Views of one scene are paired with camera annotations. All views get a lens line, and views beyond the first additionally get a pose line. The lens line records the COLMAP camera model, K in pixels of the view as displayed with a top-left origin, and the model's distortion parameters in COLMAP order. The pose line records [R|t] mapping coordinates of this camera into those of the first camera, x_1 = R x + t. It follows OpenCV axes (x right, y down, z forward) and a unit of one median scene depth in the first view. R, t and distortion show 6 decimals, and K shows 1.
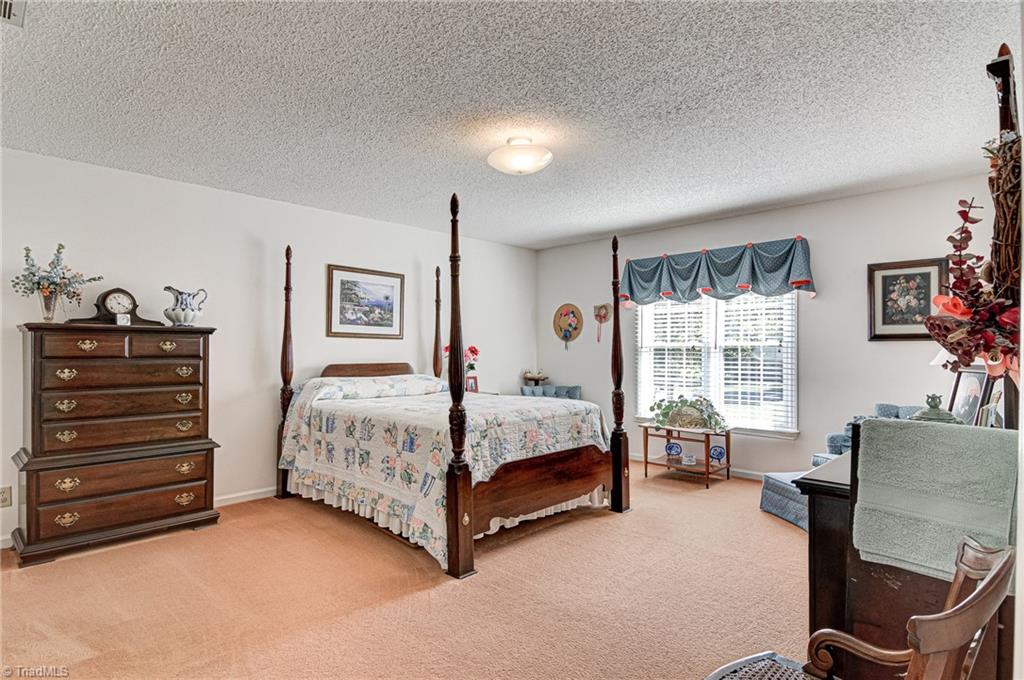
lens RADIAL K [[542.9, 0, 521.4], [0, 542.9, 346.2], [0, 0, 1]] dist [0.014809, -0.014557]
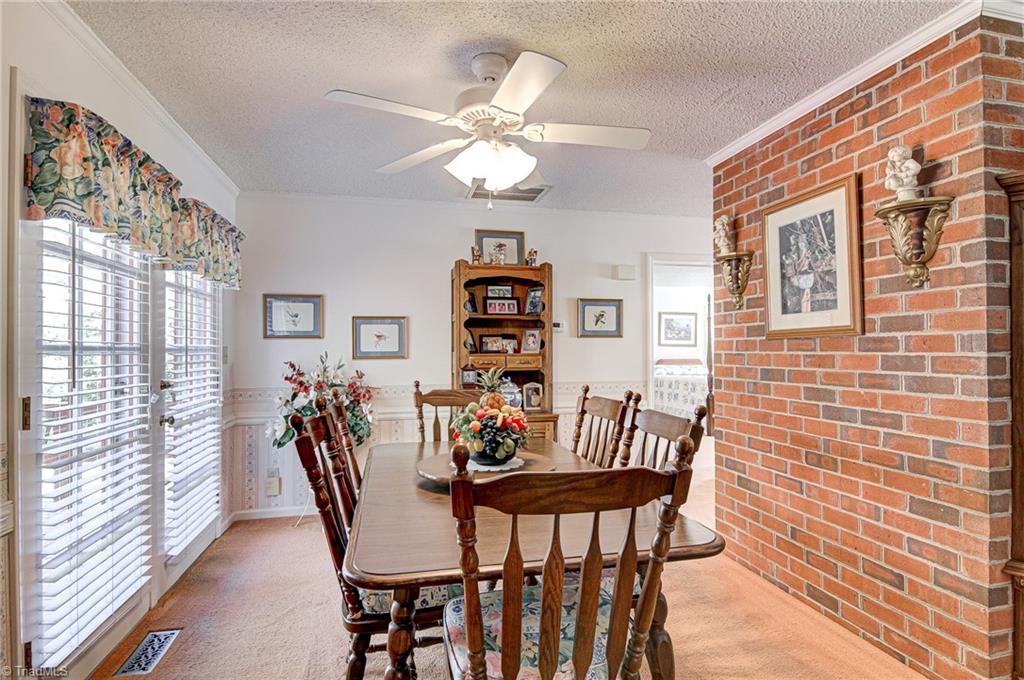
lens RADIAL K [[542.9, 0, 519.3], [0, 542.9, 345.1], [0, 0, 1]] dist [0.014809, -0.014557]
pose [[0.842017, -0.003935, -0.539437, 0.324456], [0.001909, 0.999989, -0.004314, -0.012804], [0.539448, 0.002603, 0.842015, -1.066734]]
